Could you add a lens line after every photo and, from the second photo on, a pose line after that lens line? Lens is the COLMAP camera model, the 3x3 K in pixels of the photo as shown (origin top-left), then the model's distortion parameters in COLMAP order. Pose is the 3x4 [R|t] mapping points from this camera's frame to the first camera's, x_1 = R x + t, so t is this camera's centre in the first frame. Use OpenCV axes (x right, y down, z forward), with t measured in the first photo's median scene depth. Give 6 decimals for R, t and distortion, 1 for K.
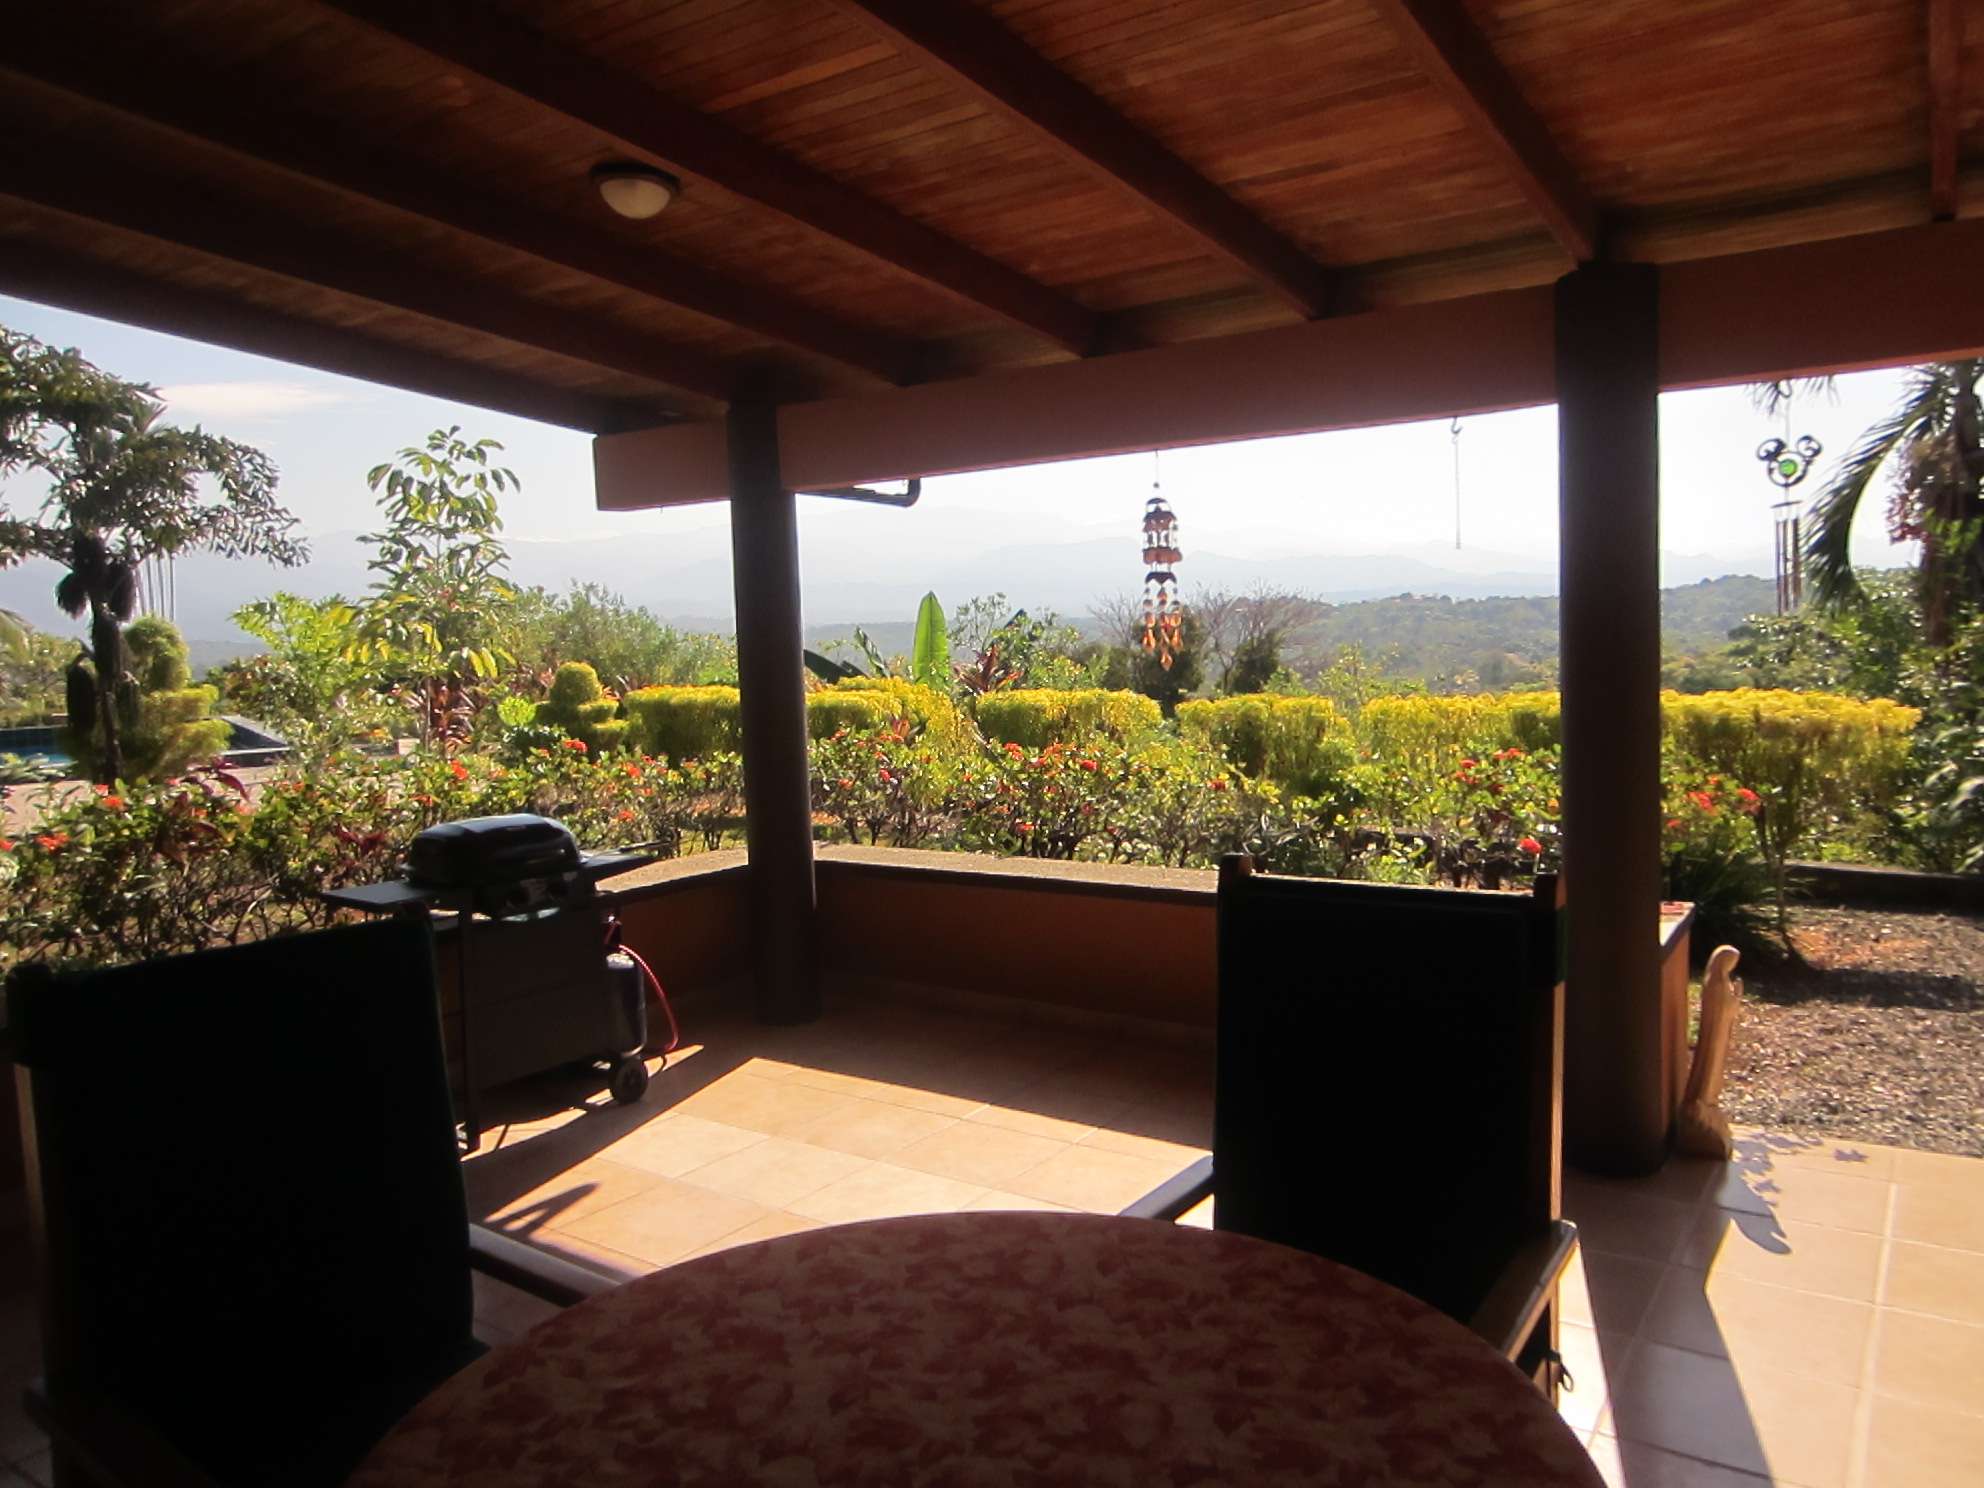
lens RADIAL K [[1414.1, 0, 996.6], [0, 1414.1, 734.9], [0, 0, 1]] dist [-0.023053, 0.000206]
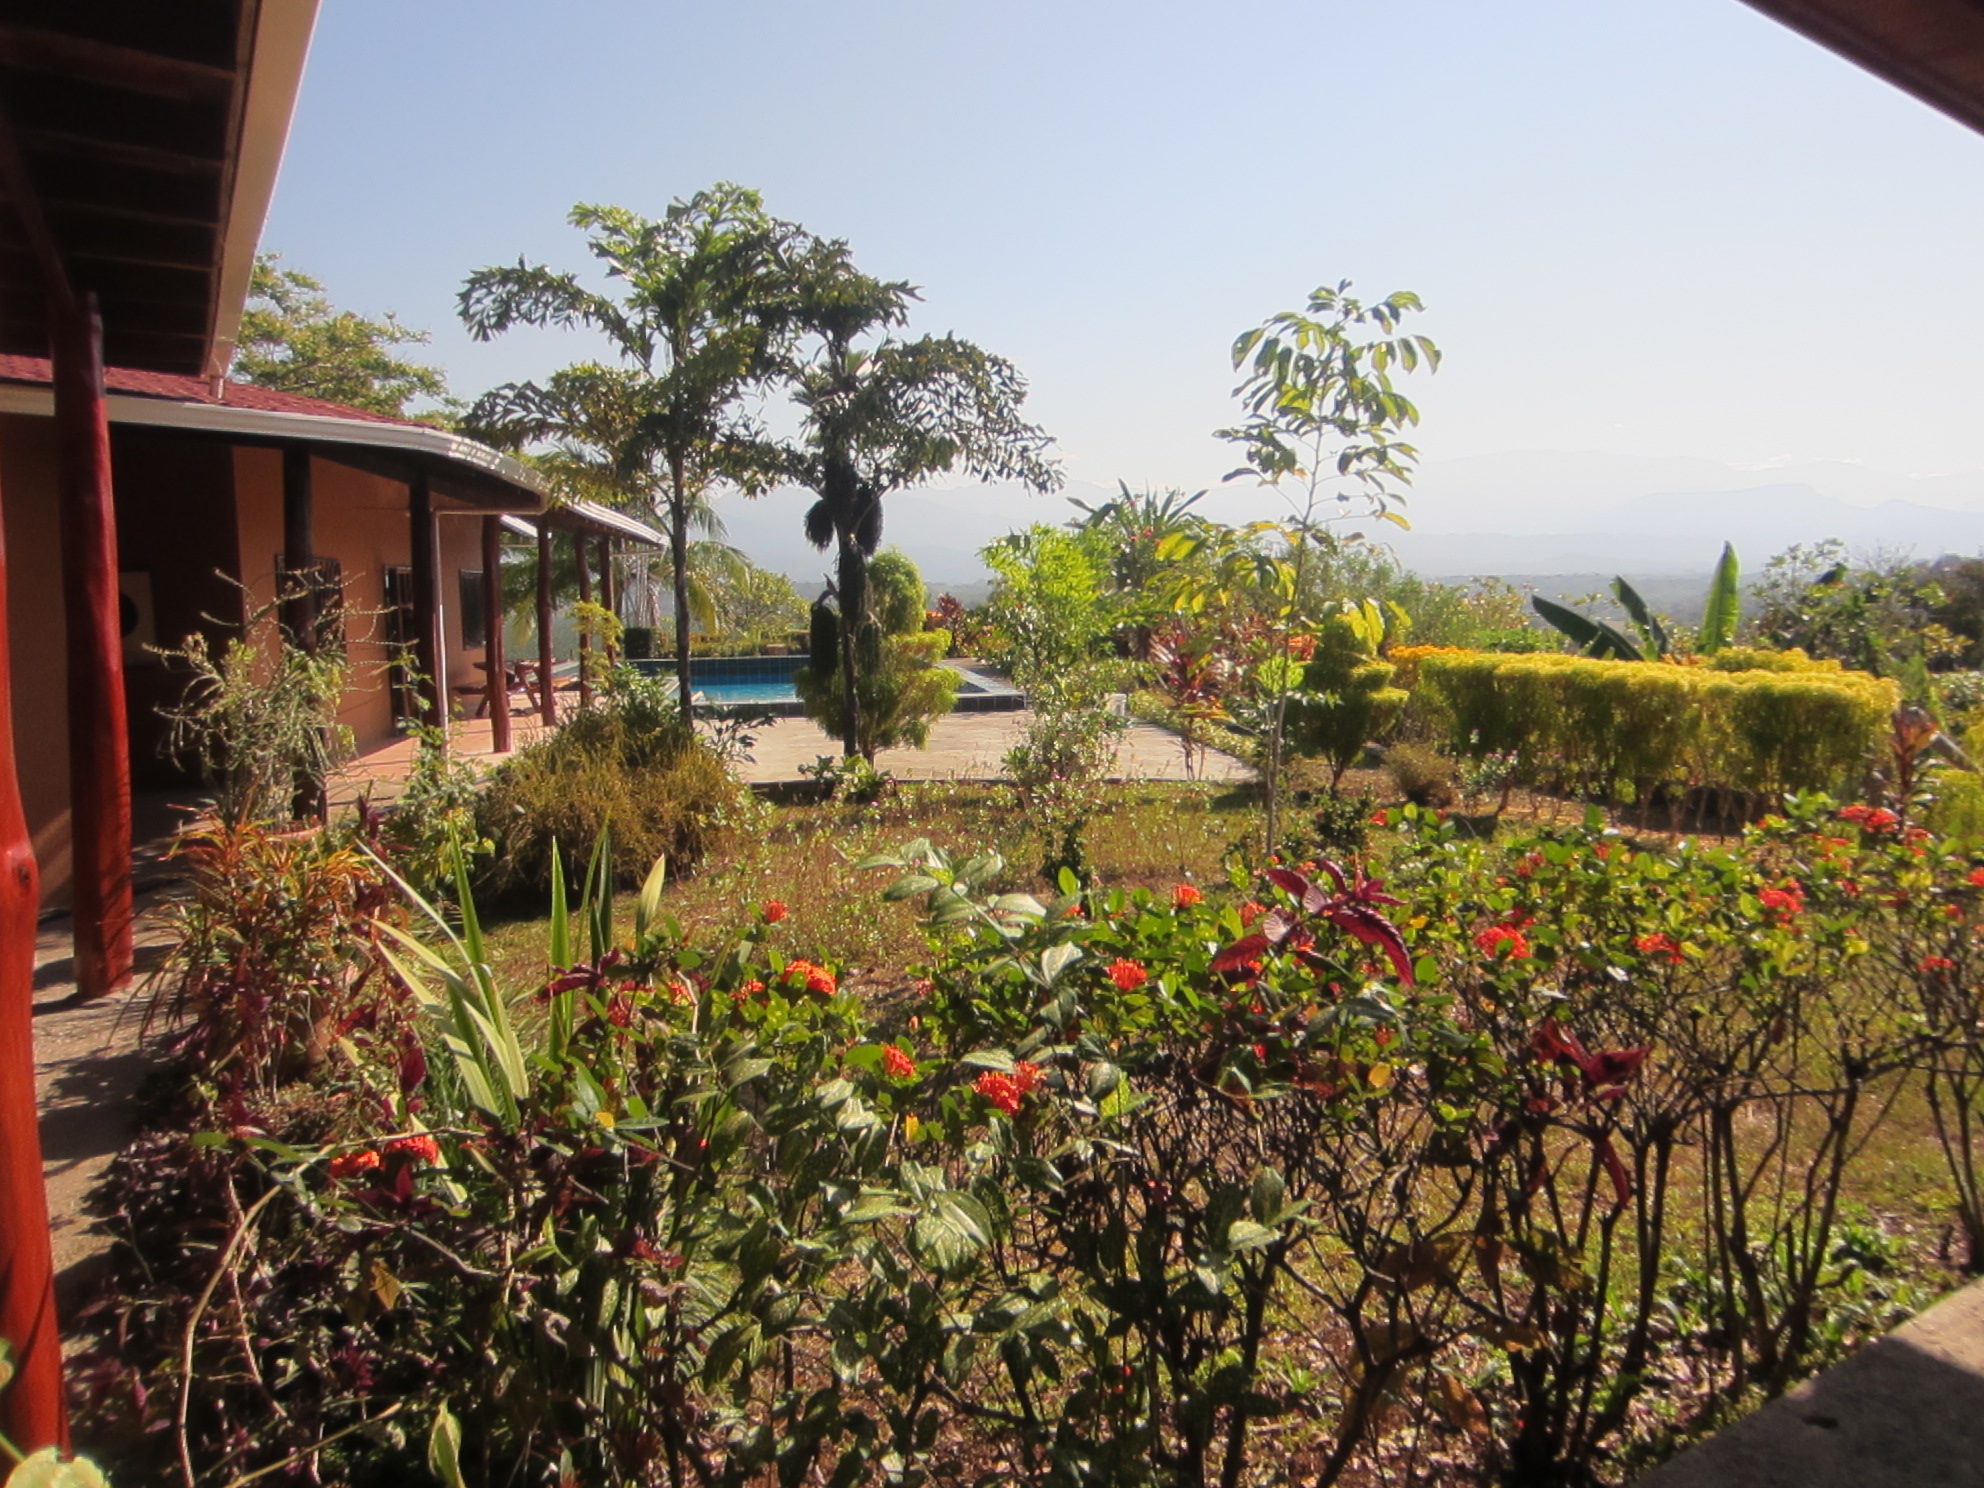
lens RADIAL K [[1414.1, 0, 988.0], [0, 1414.1, 751.7], [0, 0, 1]] dist [-0.023053, 0.000206]
pose [[0.915154, 0.064611, -0.397892, -0.188761], [-0.046995, 0.997441, 0.053881, -0.008339], [0.400355, -0.030610, 0.915849, 0.203548]]
